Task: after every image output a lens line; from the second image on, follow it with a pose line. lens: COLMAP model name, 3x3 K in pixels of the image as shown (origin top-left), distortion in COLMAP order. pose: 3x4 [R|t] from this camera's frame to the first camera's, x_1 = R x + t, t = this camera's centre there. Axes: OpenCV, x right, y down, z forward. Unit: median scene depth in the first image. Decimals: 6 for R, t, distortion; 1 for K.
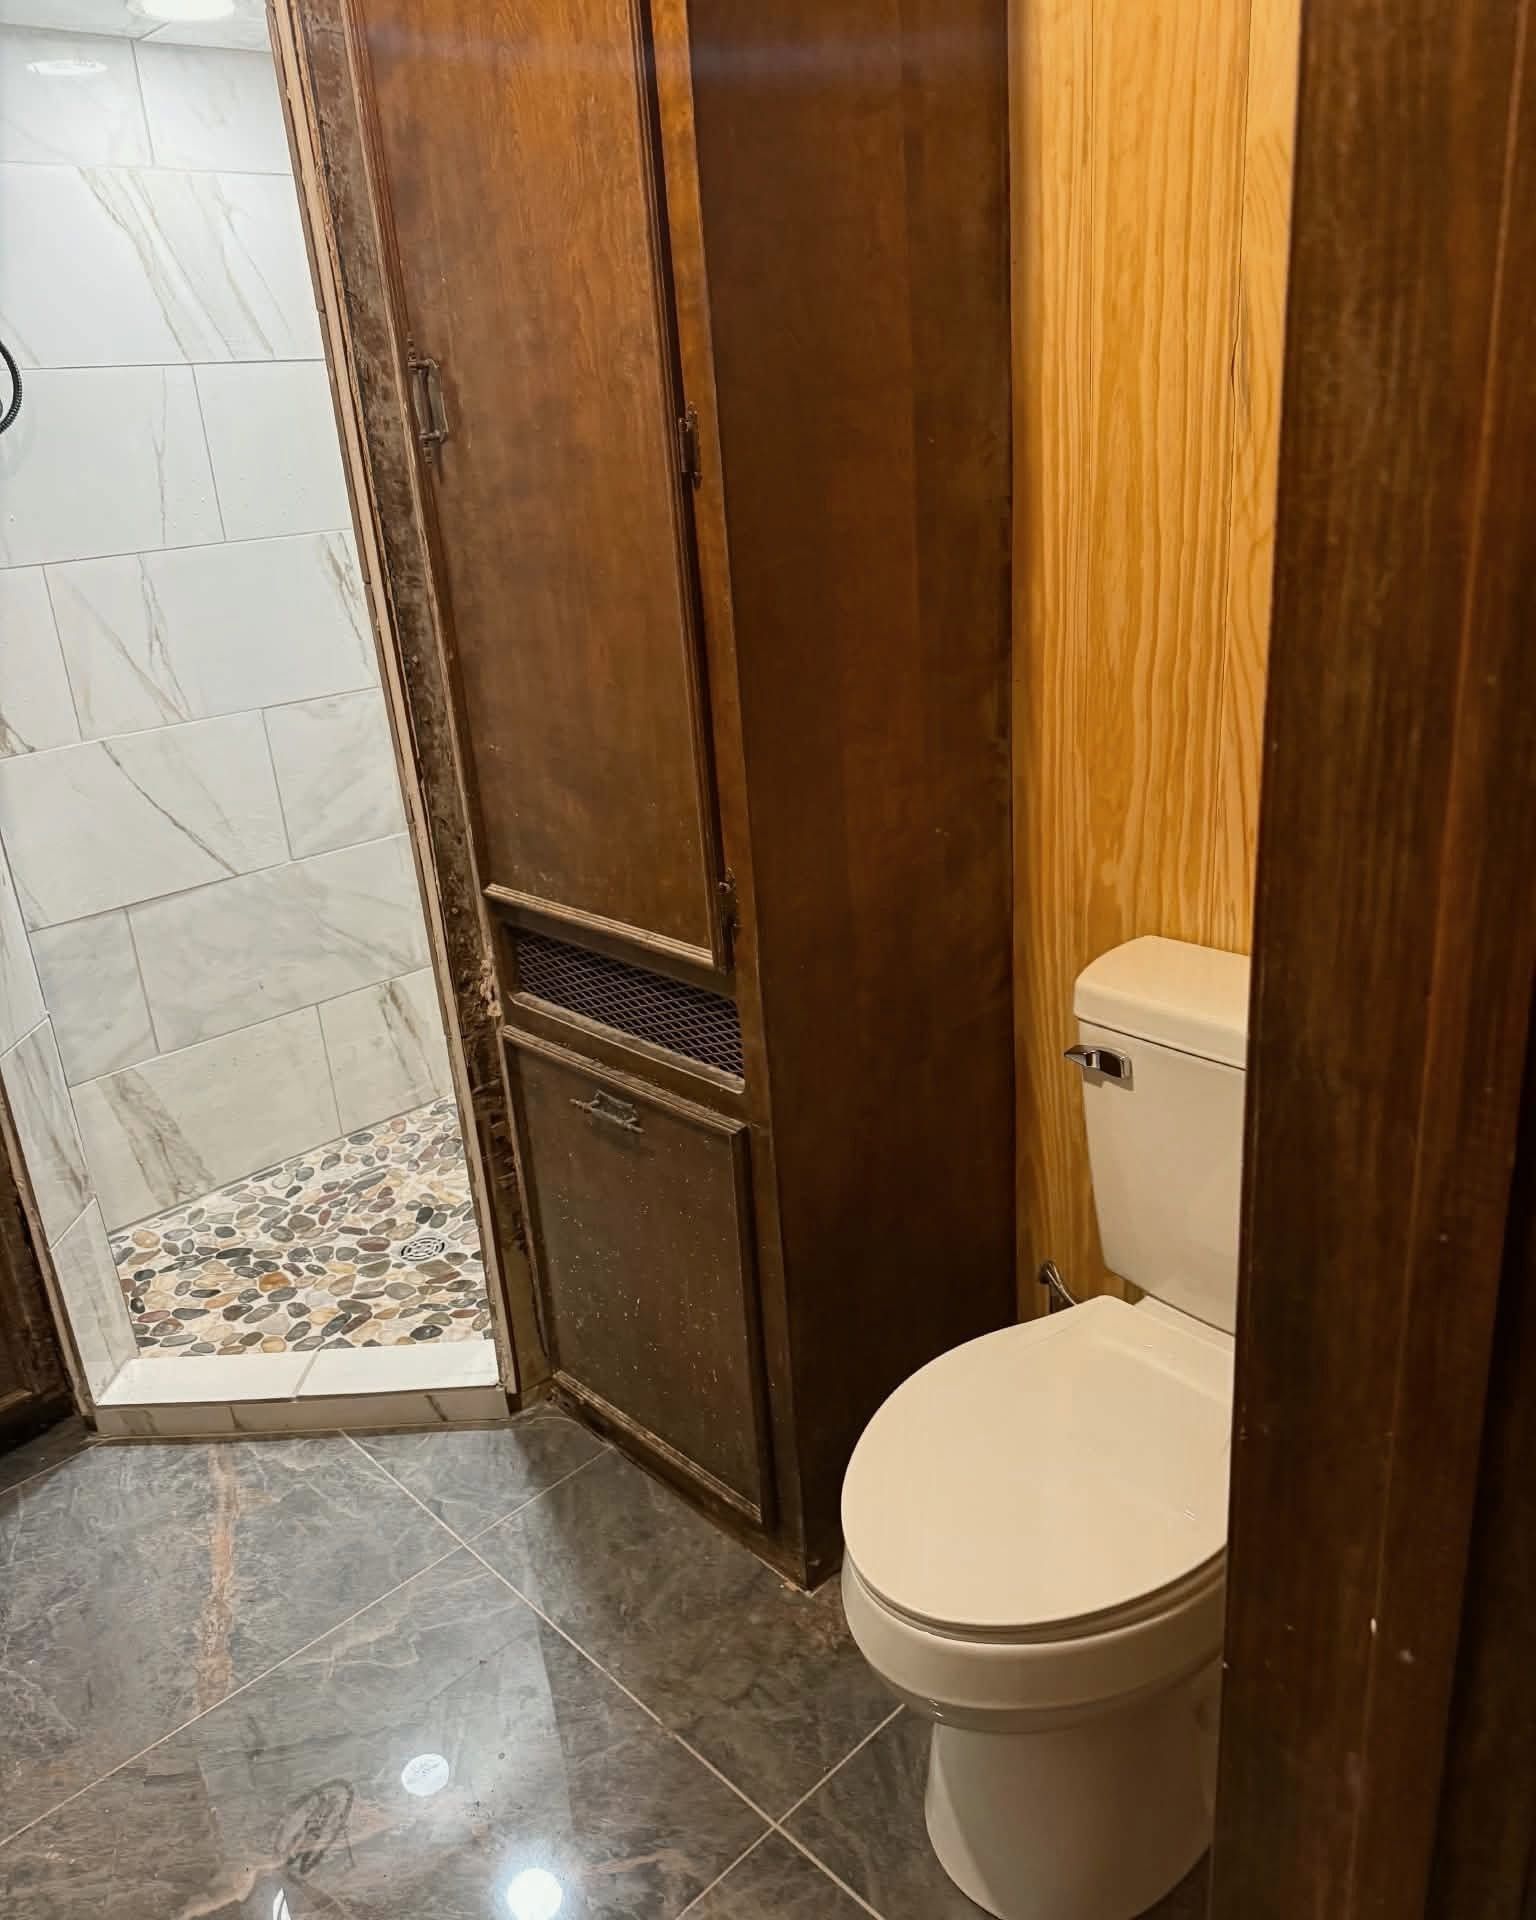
lens RADIAL K [[1441.5, 0, 754.0], [0, 1441.5, 897.9], [0, 0, 1]] dist [0.014291, -0.037253]
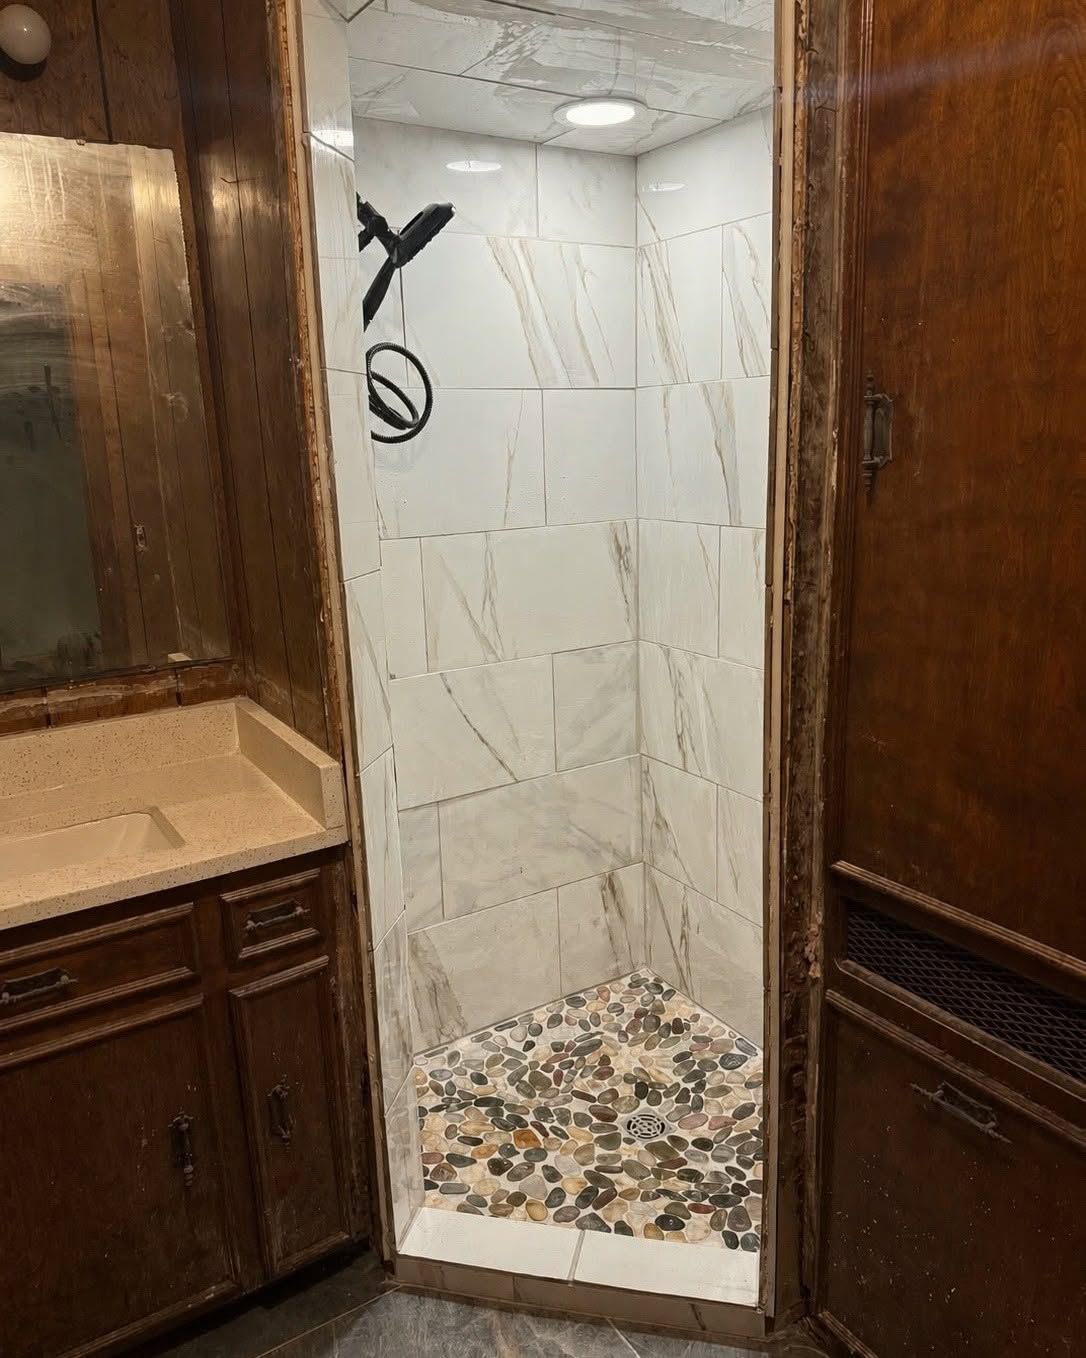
lens RADIAL K [[994.3, 0, 556.8], [0, 994.3, 650.9], [0, 0, 1]] dist [0.043403, -0.076203]
pose [[0.981610, 0.092305, -0.167095, -0.215136], [-0.110012, 0.988887, -0.099996, -0.051573], [0.156008, 0.116540, 0.980857, 0.160333]]
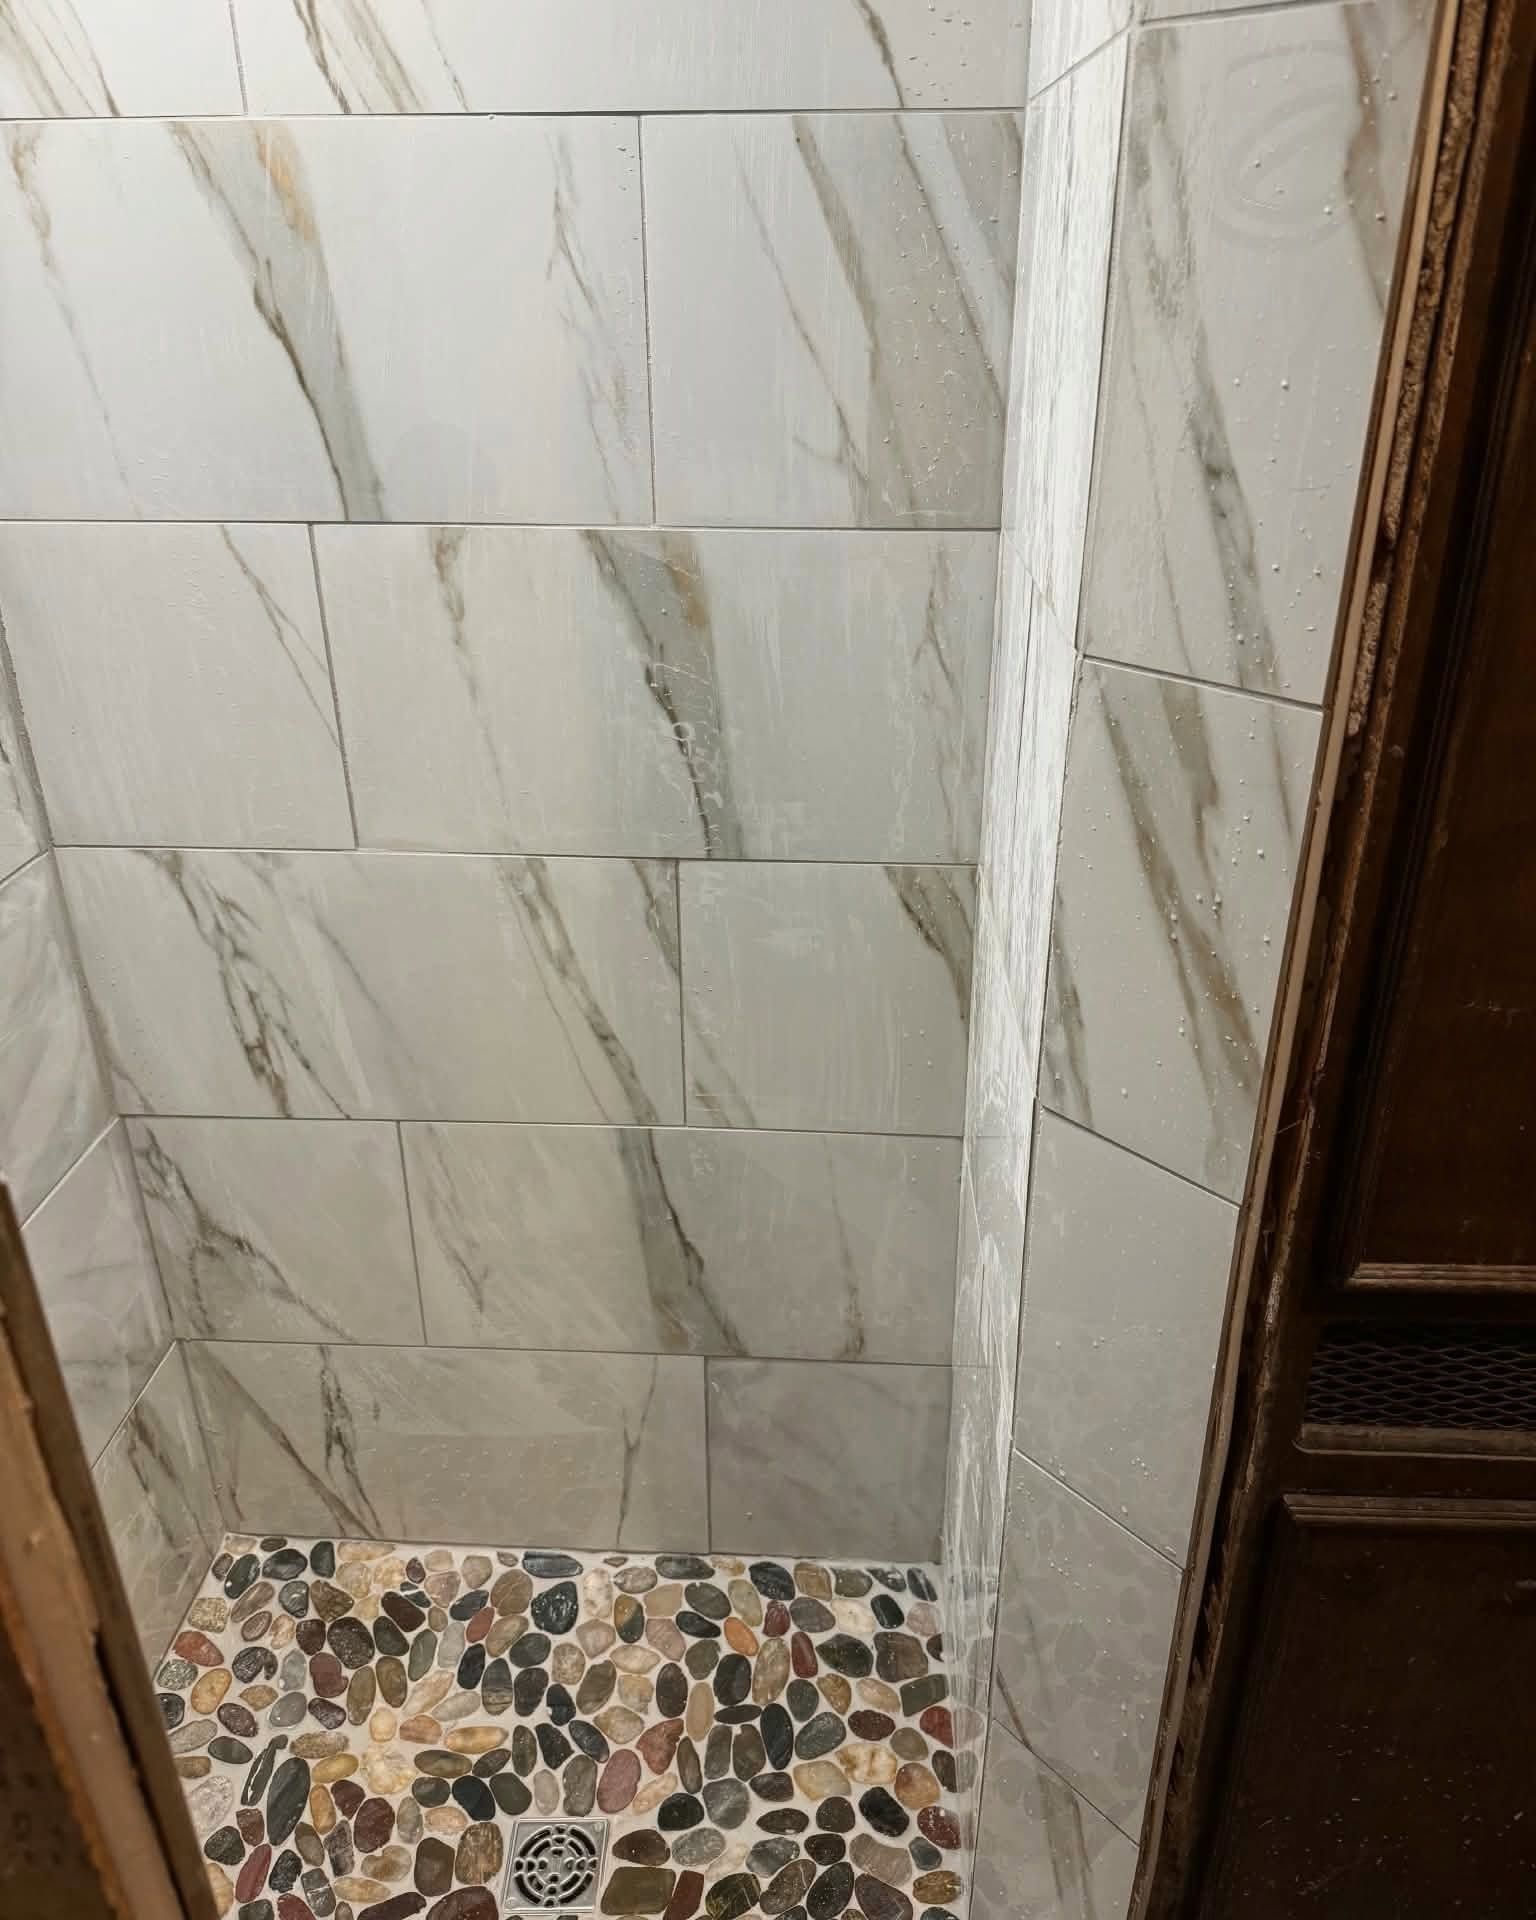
lens RADIAL K [[1441.5, 0, 775.4], [0, 1441.5, 950.1], [0, 0, 1]] dist [0.014291, -0.037253]
pose [[0.727355, -0.222311, 0.649256, -0.478324], [0.172366, 0.974929, 0.140724, -0.168006], [-0.664263, 0.009553, 0.747438, 0.572340]]
